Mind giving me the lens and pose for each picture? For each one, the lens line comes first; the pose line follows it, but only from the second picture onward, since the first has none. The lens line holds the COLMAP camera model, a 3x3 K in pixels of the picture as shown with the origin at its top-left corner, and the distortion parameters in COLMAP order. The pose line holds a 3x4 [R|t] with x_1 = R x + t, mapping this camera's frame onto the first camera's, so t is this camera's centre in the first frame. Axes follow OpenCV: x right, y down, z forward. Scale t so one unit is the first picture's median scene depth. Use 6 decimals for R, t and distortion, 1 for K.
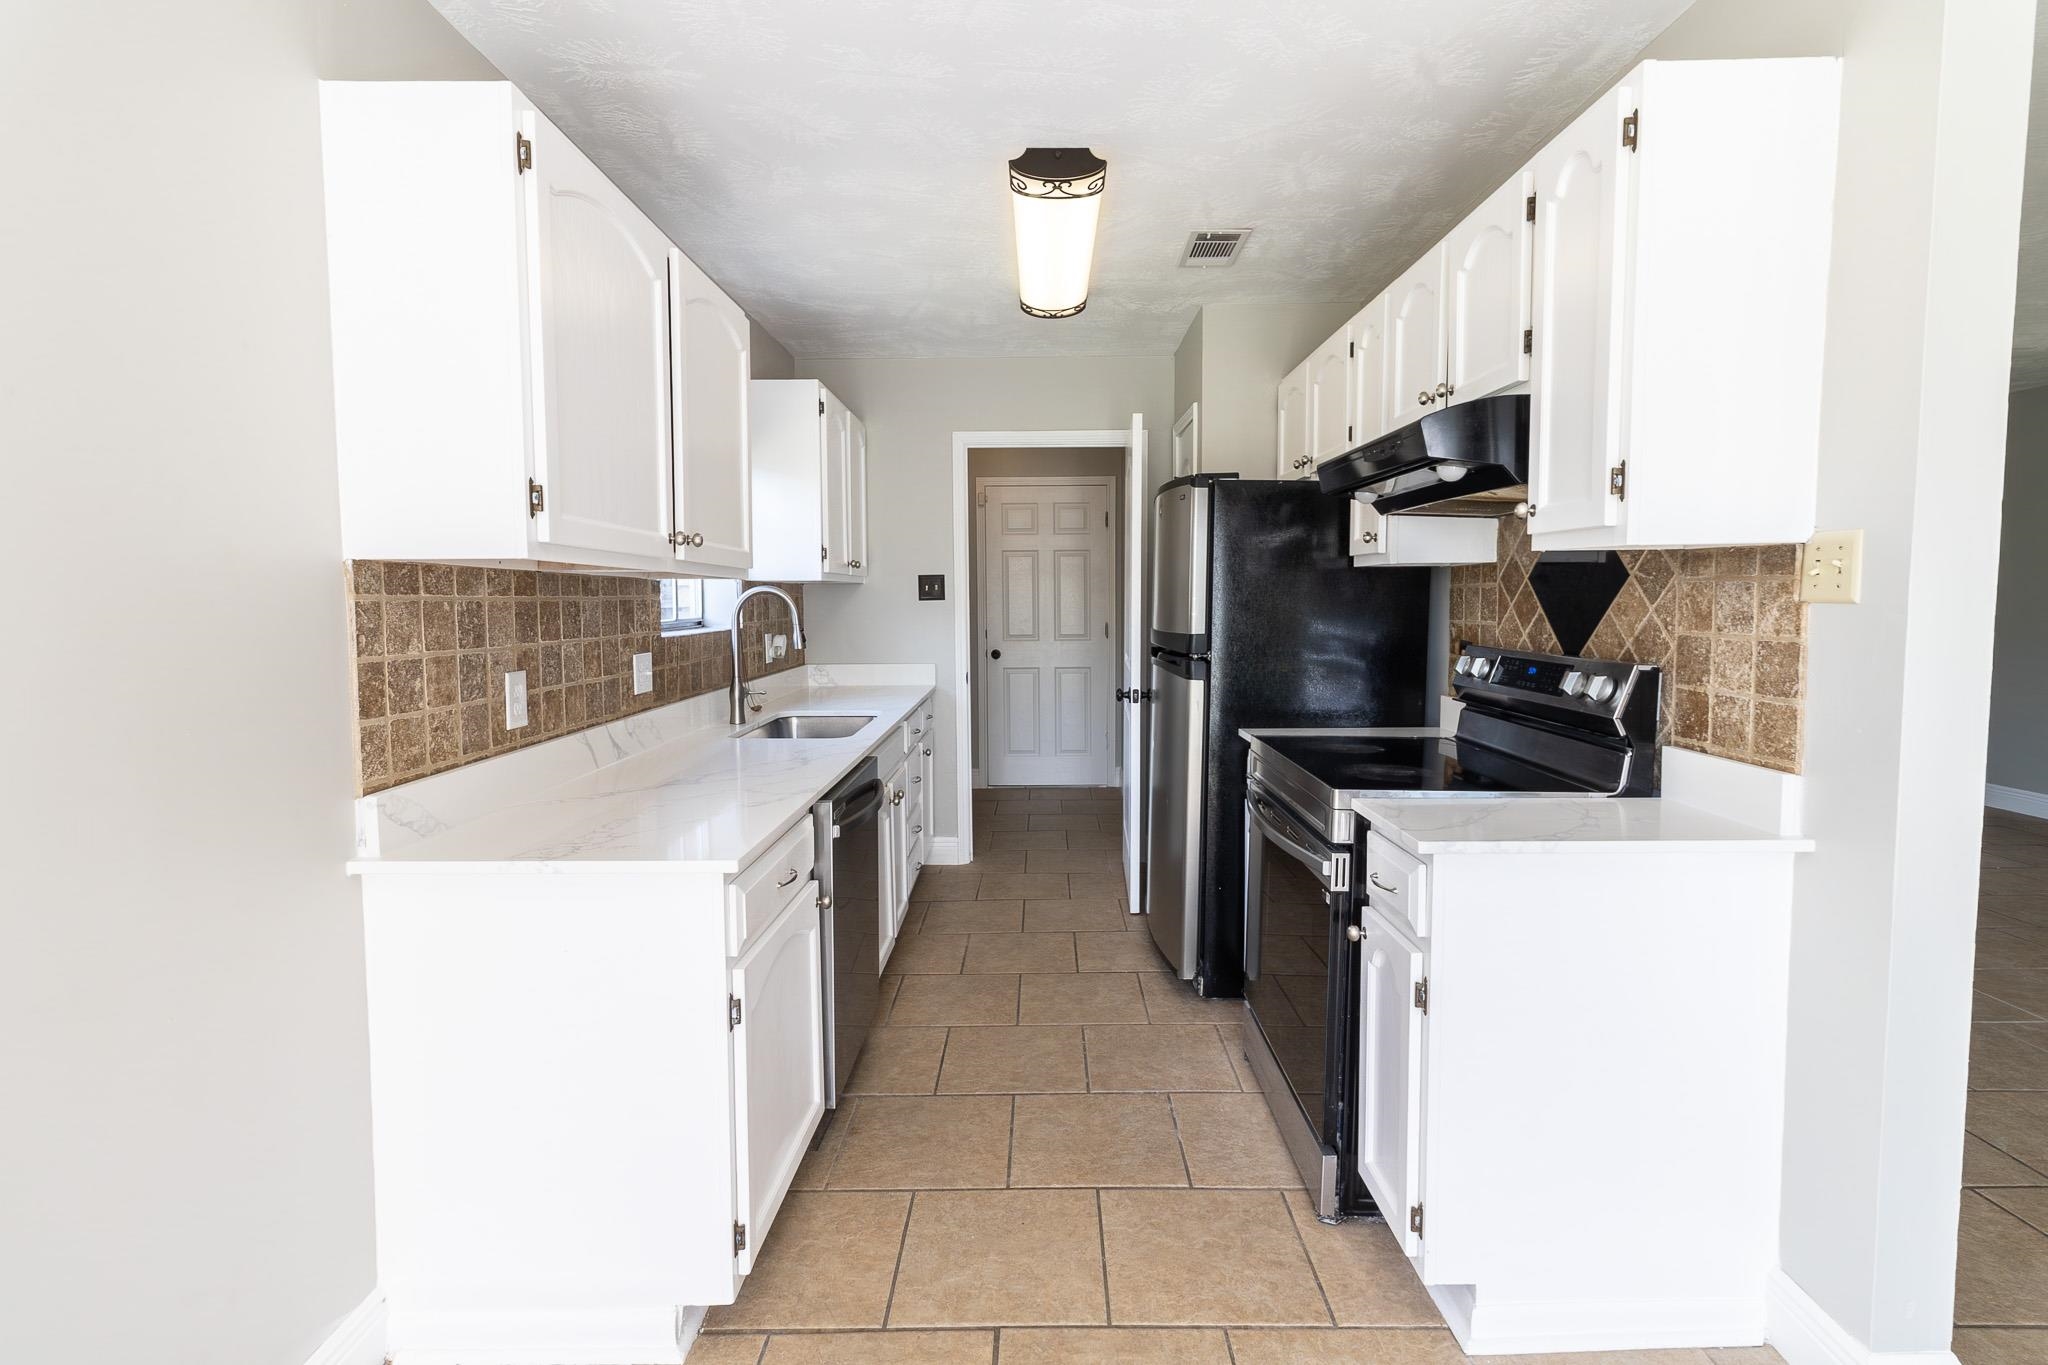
lens RADIAL K [[961.3, 0, 1014.9], [0, 961.3, 669.9], [0, 0, 1]] dist [0.008972, 0.000372]
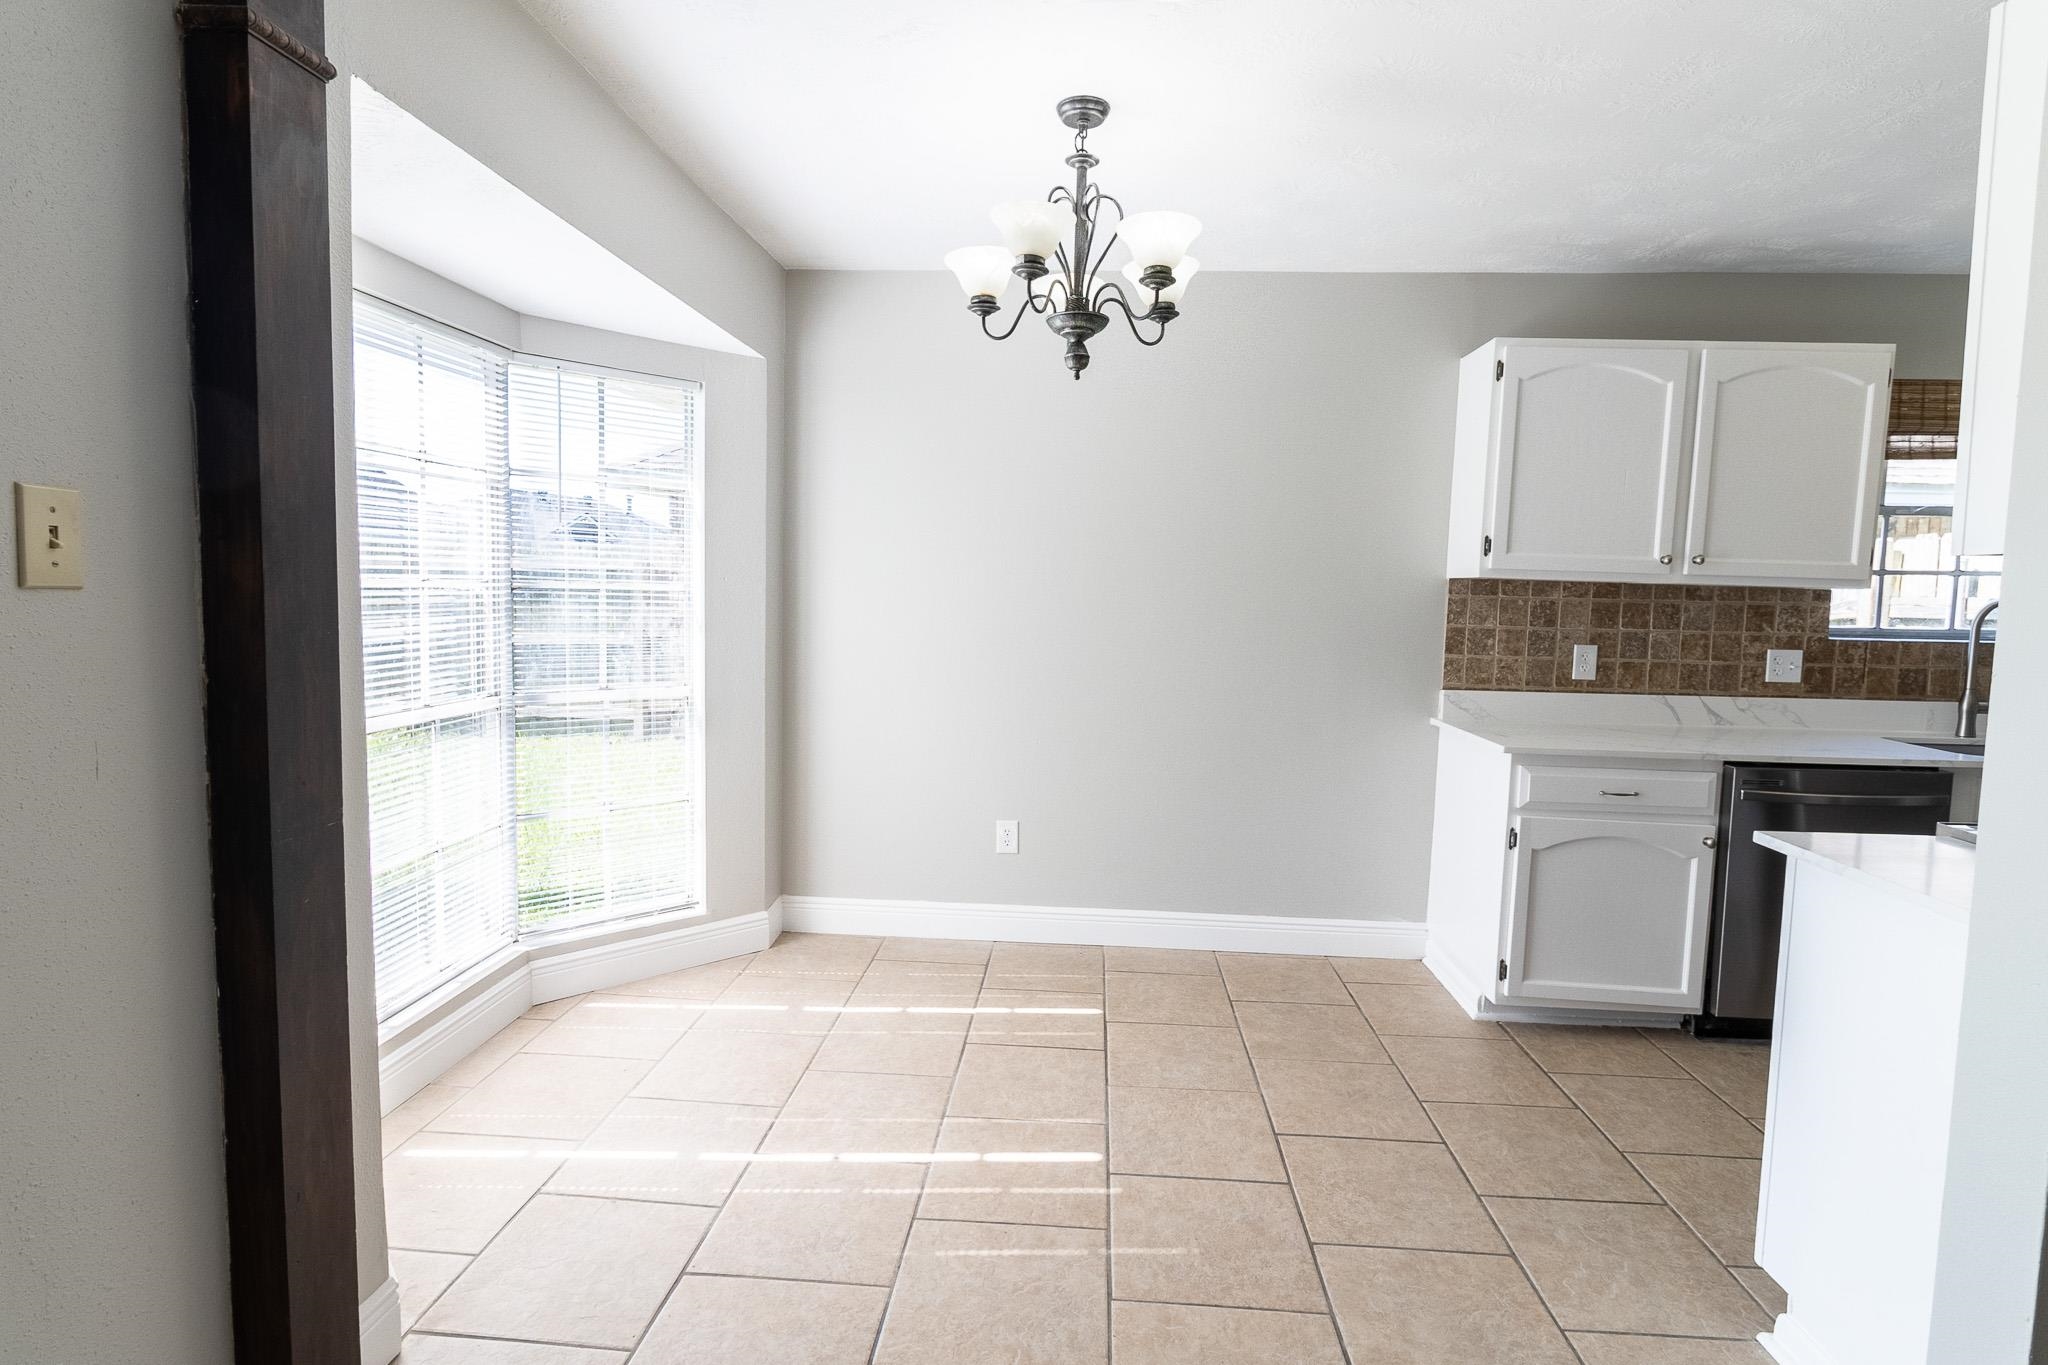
lens RADIAL K [[983.4, 0, 1051.4], [0, 983.4, 671.3], [0, 0, 1]] dist [-0.007525, -0.001402]
pose [[-0.043206, 0.086574, -0.995308, 1.175073], [-0.096273, 0.991241, 0.090399, -0.016787], [0.994417, 0.099727, -0.034493, 0.168738]]
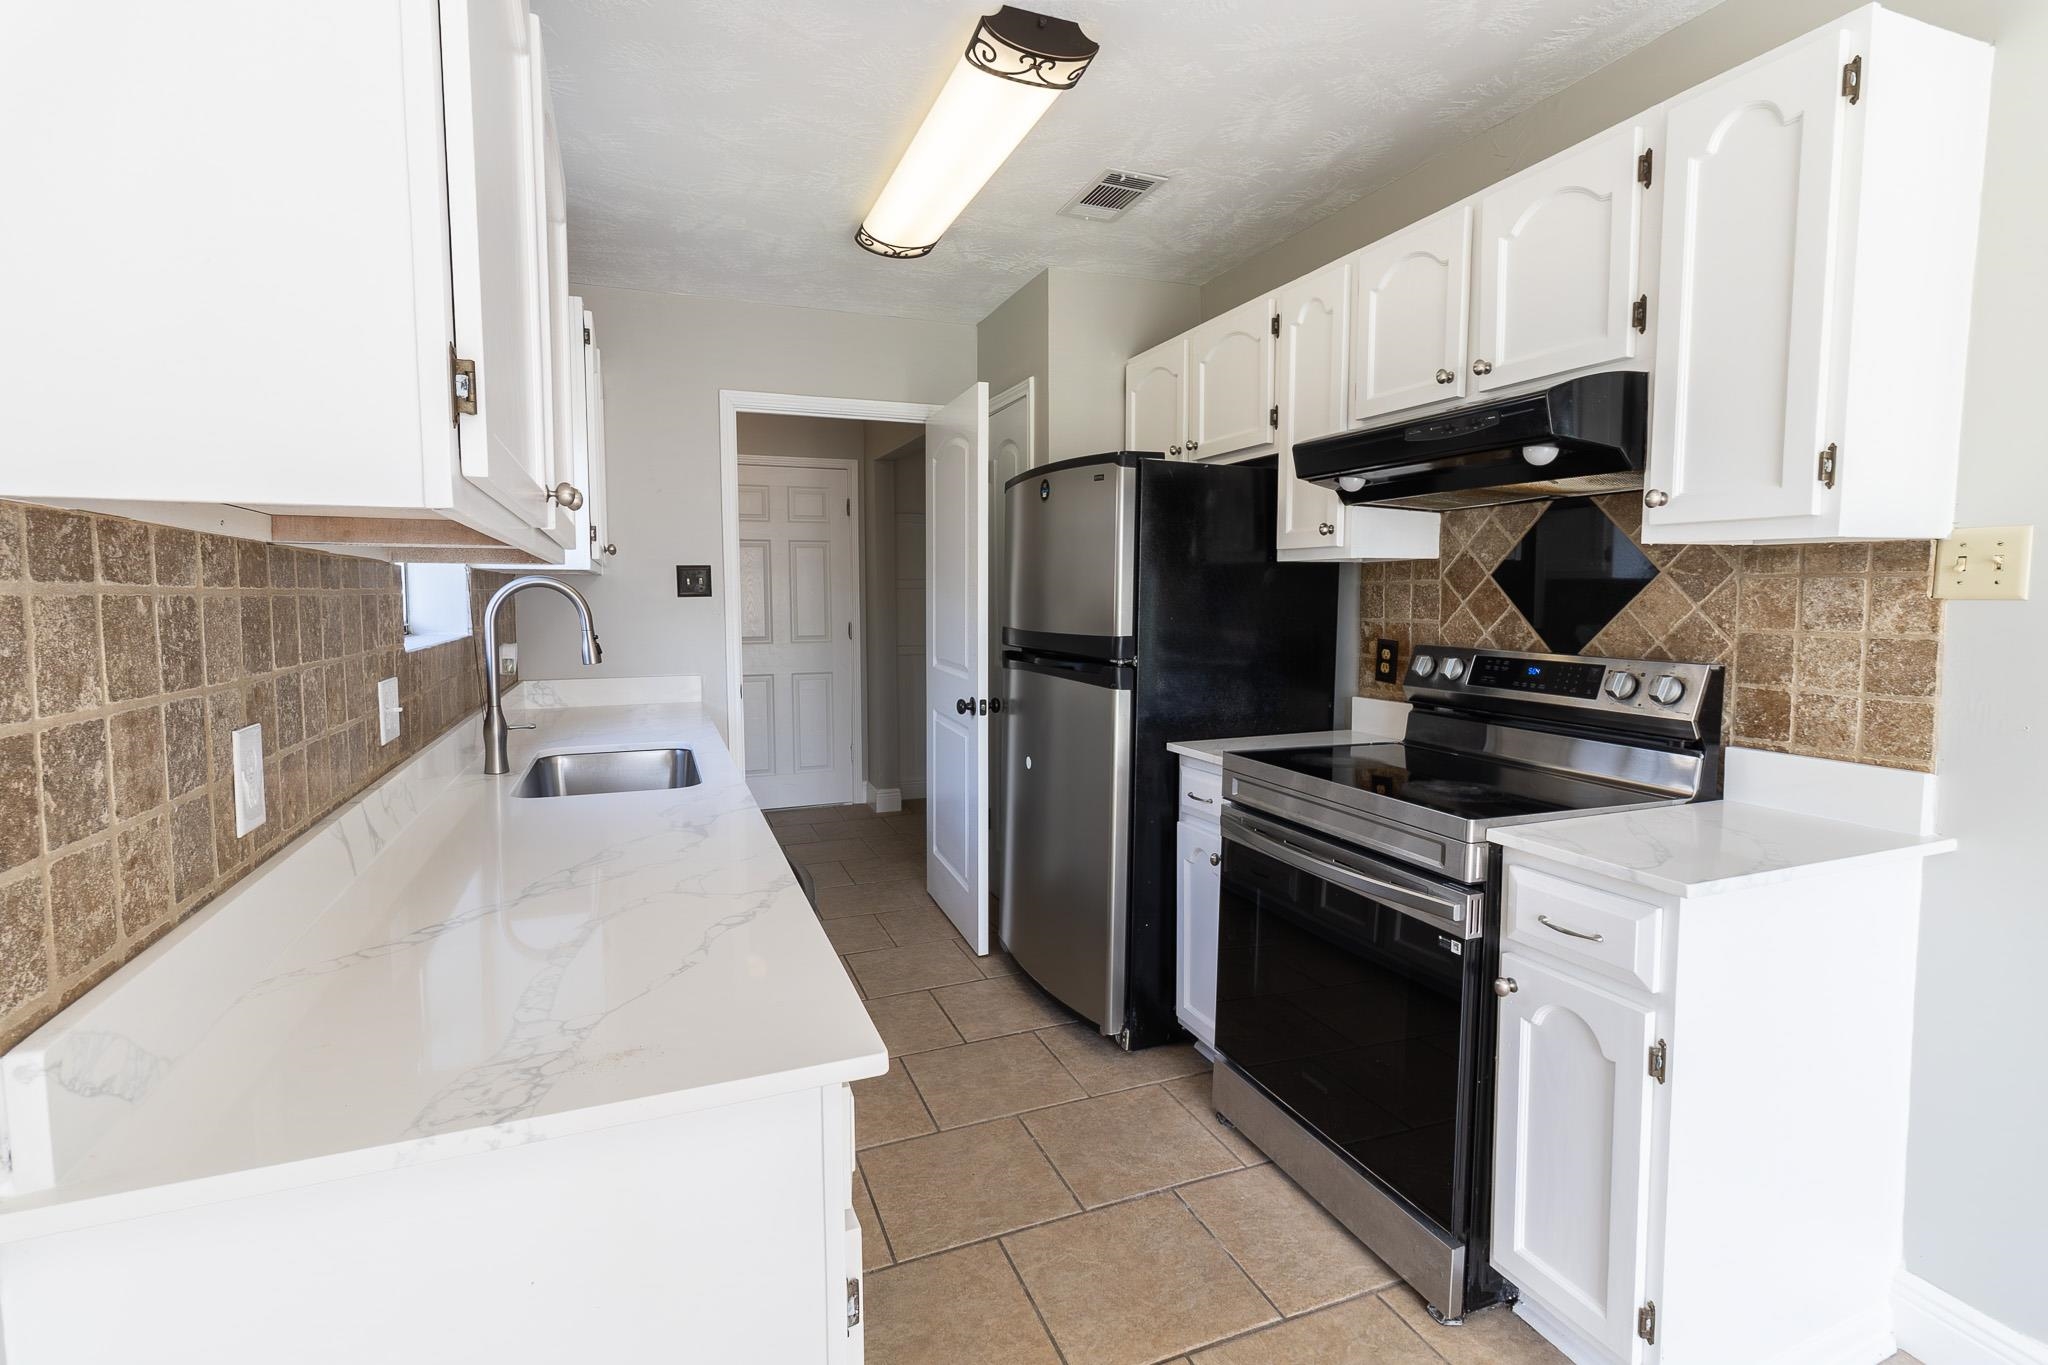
lens RADIAL K [[961.3, 0, 1019.1], [0, 961.3, 667.0], [0, 0, 1]] dist [0.008972, 0.000372]
pose [[0.923244, -0.026535, 0.383297, -0.328253], [0.026685, 0.999632, 0.004929, -0.023212], [-0.383287, 0.005677, 0.923612, 0.337313]]
